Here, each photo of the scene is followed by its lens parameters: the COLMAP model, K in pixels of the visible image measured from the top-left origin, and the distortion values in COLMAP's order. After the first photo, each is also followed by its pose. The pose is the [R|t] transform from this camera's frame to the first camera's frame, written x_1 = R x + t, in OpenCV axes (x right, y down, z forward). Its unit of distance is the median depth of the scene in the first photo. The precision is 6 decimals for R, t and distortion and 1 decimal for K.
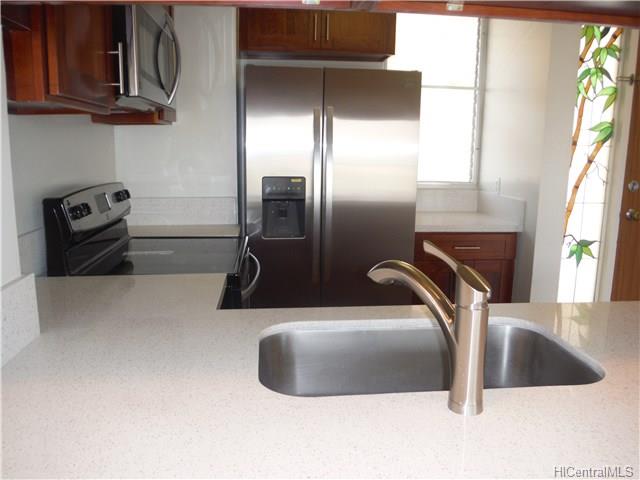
lens RADIAL K [[541.8, 0, 320.0], [0, 541.8, 240.0], [0, 0, 1]] dist [-0.080543, 0.018837]
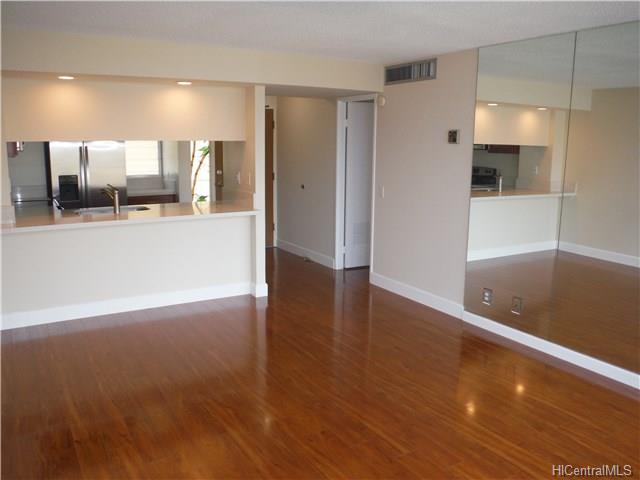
lens RADIAL K [[541.8, 0, 320.0], [0, 541.8, 240.0], [0, 0, 1]] dist [-0.080543, 0.018837]
pose [[0.908716, -0.088932, 0.407832, -0.037170], [0.088661, 0.995869, 0.019607, 0.204114], [-0.407891, 0.018342, 0.912846, -1.480458]]
